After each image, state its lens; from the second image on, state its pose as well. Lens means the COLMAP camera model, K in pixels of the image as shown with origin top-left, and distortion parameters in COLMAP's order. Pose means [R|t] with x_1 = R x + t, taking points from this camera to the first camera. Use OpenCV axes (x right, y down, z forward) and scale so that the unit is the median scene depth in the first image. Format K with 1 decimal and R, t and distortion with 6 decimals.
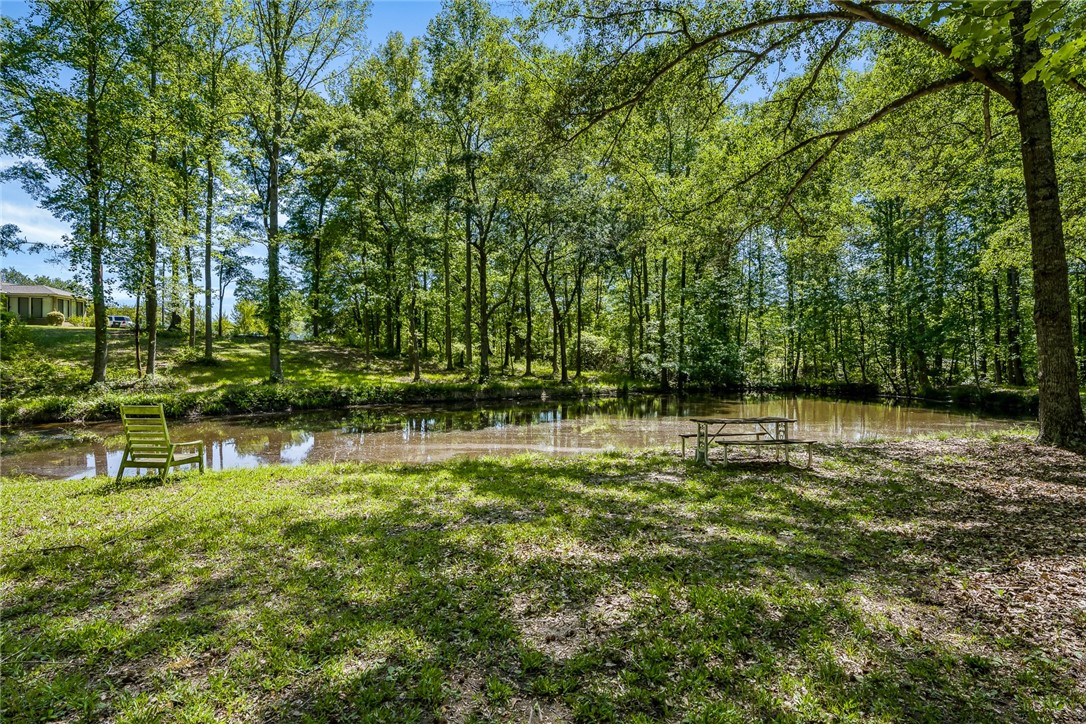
lens RADIAL K [[579.9, 0, 540.1], [0, 579.9, 365.7], [0, 0, 1]] dist [0.003182, 0.000925]
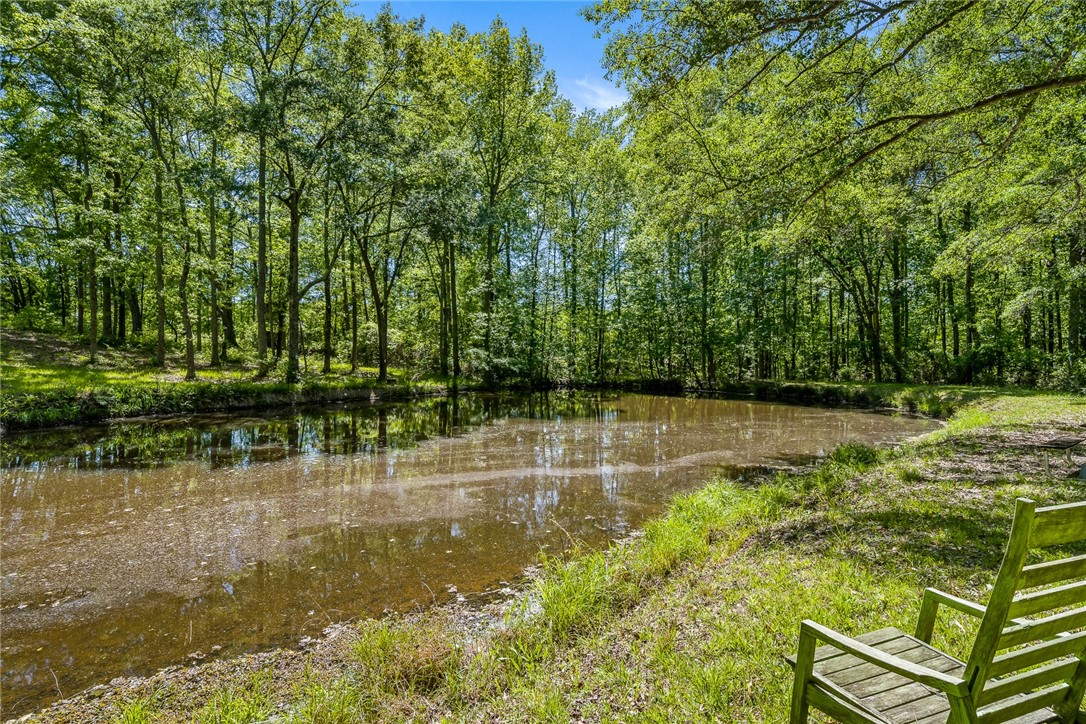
lens RADIAL K [[579.9, 0, 543.5], [0, 579.9, 362.9], [0, 0, 1]] dist [0.003182, 0.000925]
pose [[0.879944, 0.005926, 0.475041, -0.176066], [-0.005273, 0.999982, -0.002707, 0.004438], [-0.475049, -0.000123, 0.879959, 0.160663]]
